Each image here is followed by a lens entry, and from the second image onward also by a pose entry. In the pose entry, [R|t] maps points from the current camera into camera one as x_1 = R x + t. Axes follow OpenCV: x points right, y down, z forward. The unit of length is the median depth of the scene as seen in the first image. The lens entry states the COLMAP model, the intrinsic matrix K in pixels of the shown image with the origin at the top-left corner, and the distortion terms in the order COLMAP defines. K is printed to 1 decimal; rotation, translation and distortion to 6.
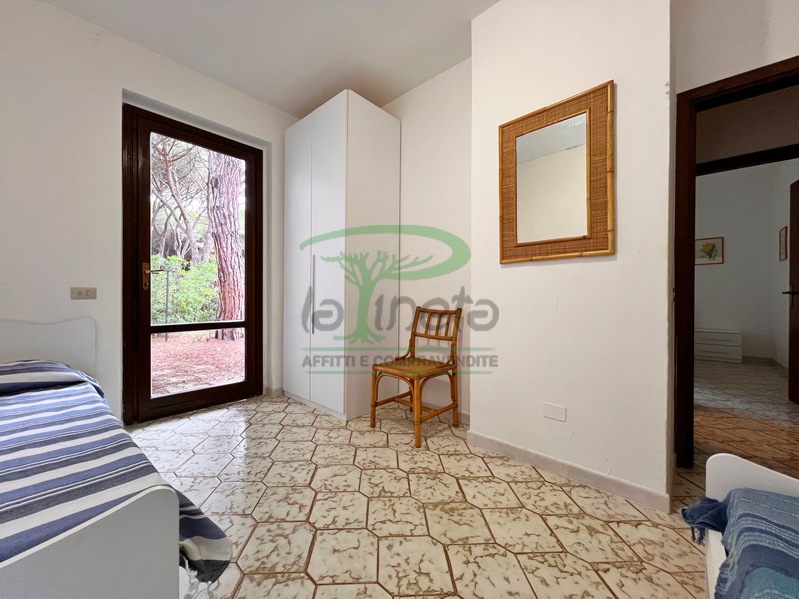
lens RADIAL K [[322.5, 0, 397.3], [0, 322.5, 298.8], [0, 0, 1]] dist [-0.005782, 0.001427]
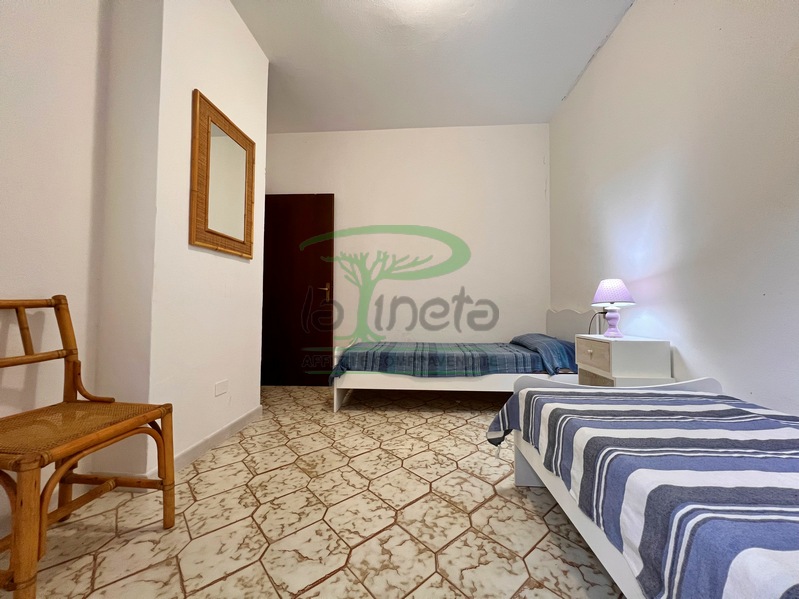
lens RADIAL K [[322.5, 0, 399.3], [0, 322.5, 297.2], [0, 0, 1]] dist [-0.005782, 0.001427]
pose [[-0.632254, 0.017216, 0.774570, -0.978034], [0.000067, 0.999754, -0.022166, 0.075817], [-0.774761, -0.013963, -0.632100, 1.540781]]
